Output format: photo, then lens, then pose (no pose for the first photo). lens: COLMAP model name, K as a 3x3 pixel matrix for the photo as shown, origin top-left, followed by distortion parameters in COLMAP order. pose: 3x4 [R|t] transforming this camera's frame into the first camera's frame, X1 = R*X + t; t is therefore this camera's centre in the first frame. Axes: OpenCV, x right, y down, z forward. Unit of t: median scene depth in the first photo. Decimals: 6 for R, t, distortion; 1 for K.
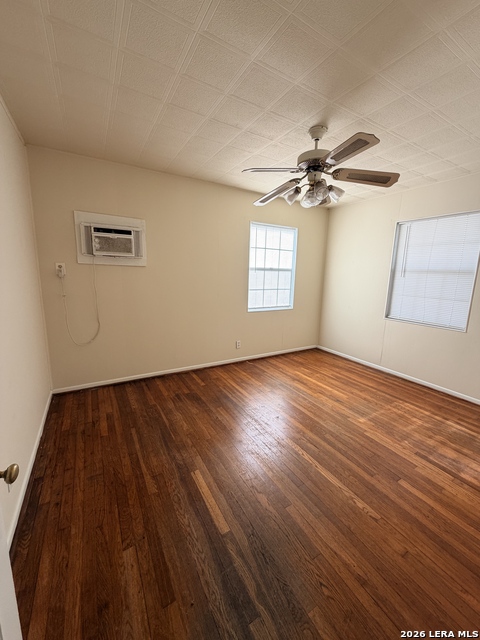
lens RADIAL K [[254.3, 0, 240.0], [0, 254.3, 320.0], [0, 0, 1]] dist [0.000871, 0.000202]
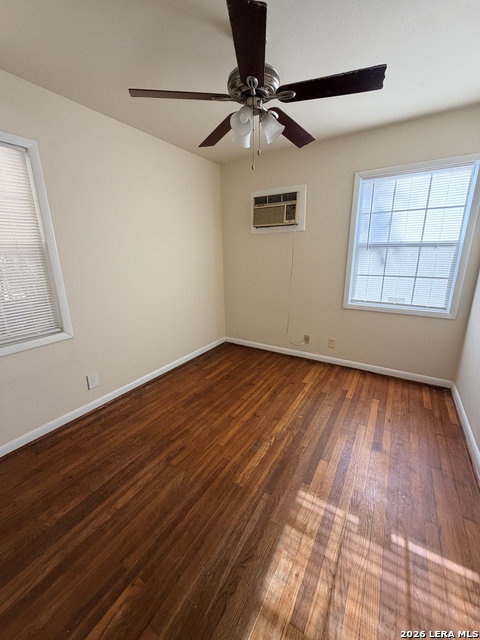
lens RADIAL K [[254.3, 0, 240.0], [0, 254.3, 320.0], [0, 0, 1]] dist [0.000871, 0.000202]
pose [[0.464564, 0.205344, -0.861402, 0.494744], [-0.161604, 0.976067, 0.145524, -0.041251], [0.870669, 0.071601, 0.486630, 0.346855]]
